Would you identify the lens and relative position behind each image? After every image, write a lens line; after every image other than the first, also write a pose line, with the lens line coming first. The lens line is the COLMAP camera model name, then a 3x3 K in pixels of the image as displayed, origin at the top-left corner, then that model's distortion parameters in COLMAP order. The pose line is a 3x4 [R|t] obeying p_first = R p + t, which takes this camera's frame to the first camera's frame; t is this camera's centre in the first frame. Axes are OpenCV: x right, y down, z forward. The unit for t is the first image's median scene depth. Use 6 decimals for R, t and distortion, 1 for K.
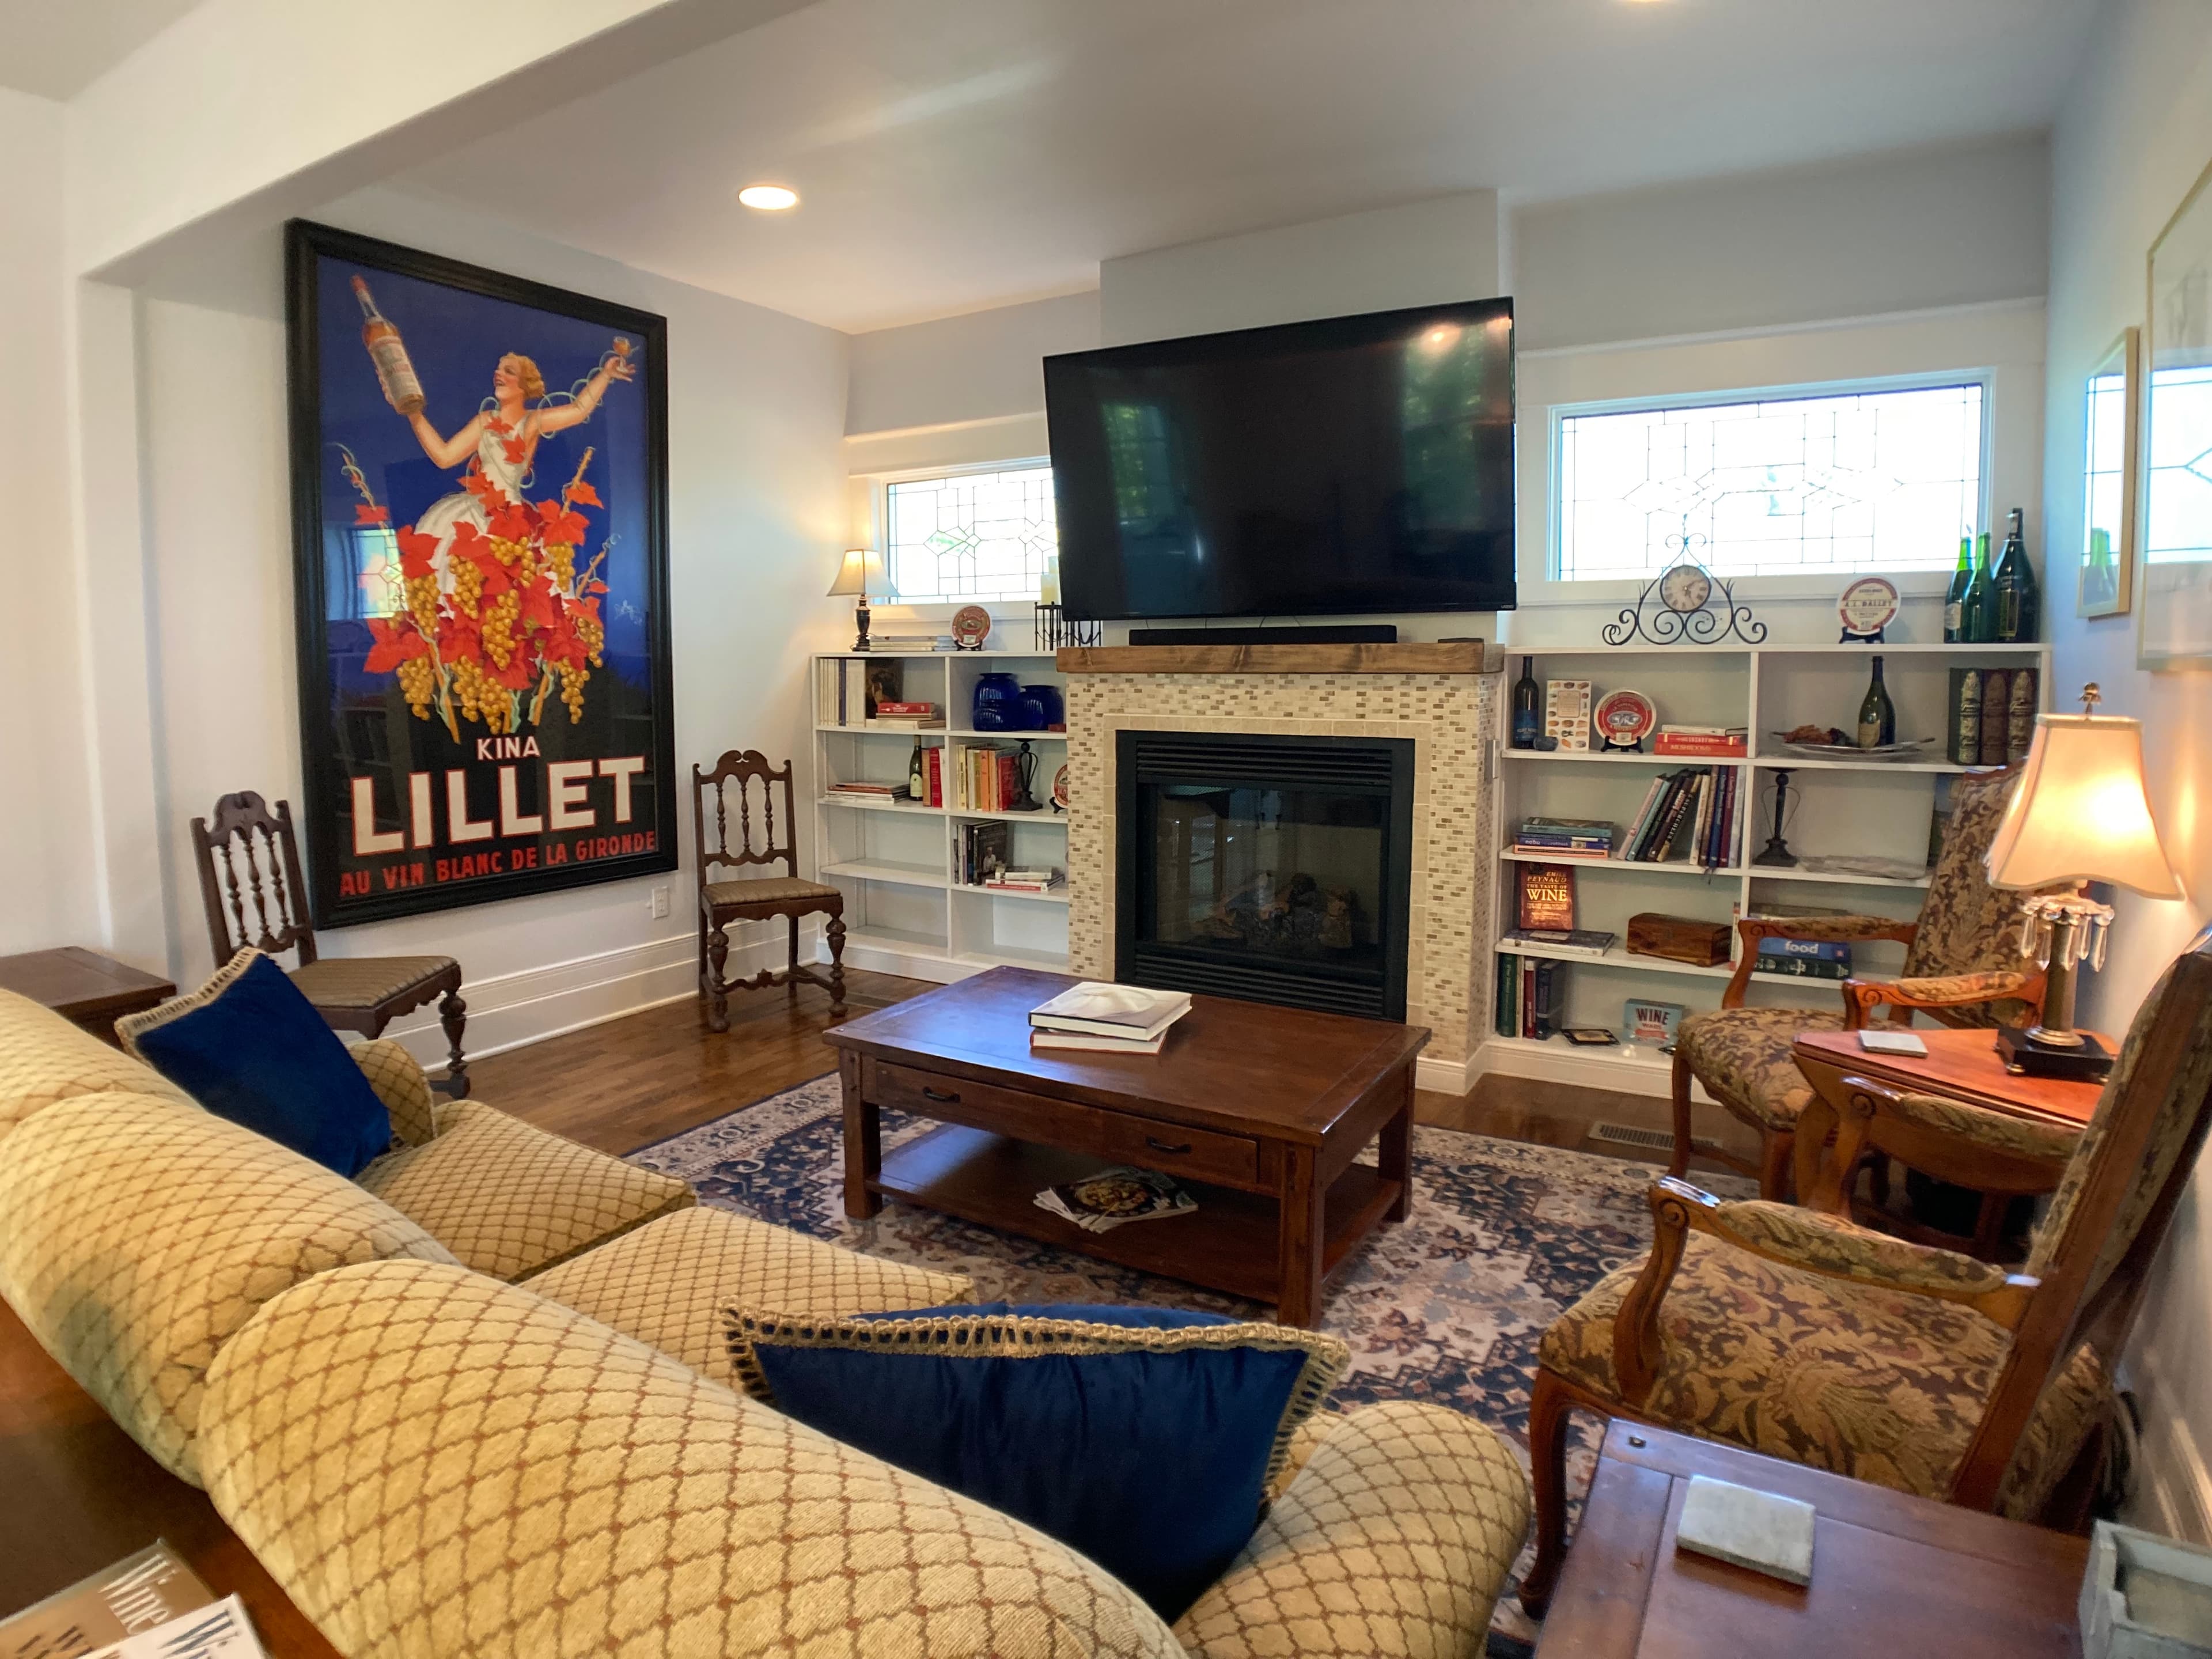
lens RADIAL K [[1260.8, 0, 1118.0], [0, 1260.8, 830.6], [0, 0, 1]] dist [-0.076386, -0.001982]
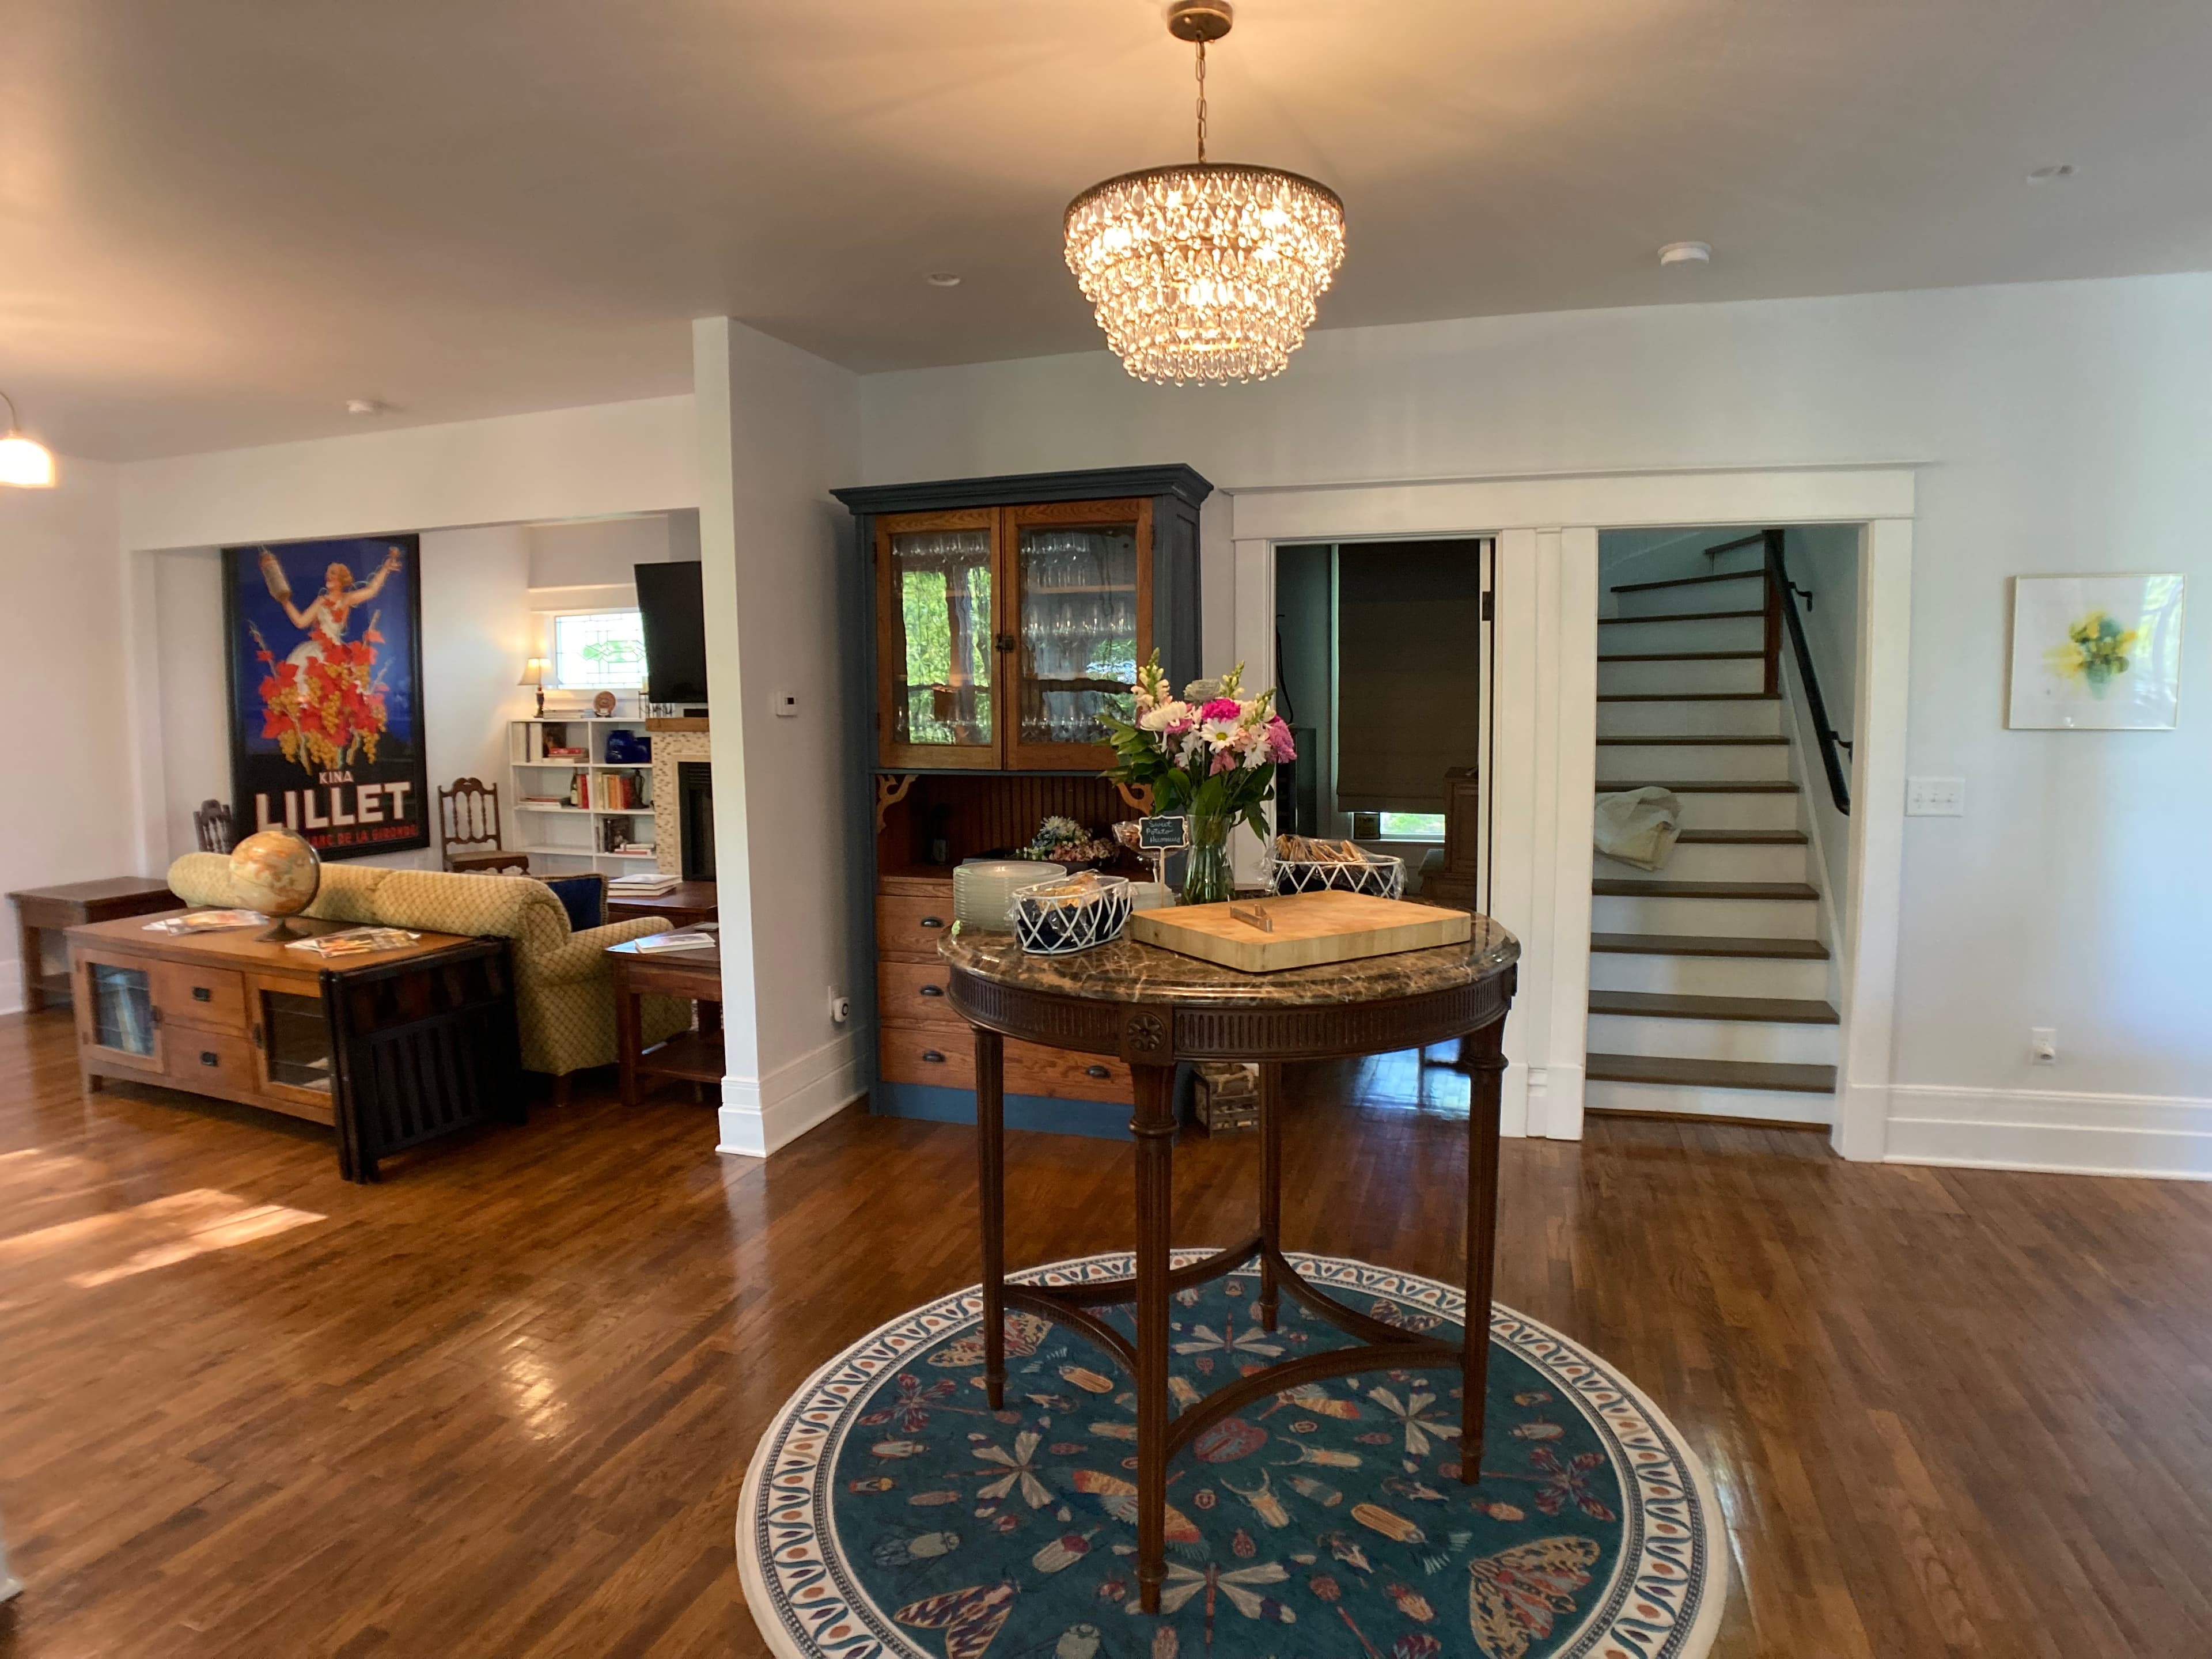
lens RADIAL K [[1260.8, 0, 1091.1], [0, 1260.8, 809.5], [0, 0, 1]] dist [-0.076386, -0.001982]
pose [[0.981122, -0.025696, 0.191677, 0.235191], [0.033423, 0.998749, -0.037190, 0.078416], [-0.190481, 0.042895, 0.980753, -0.908616]]
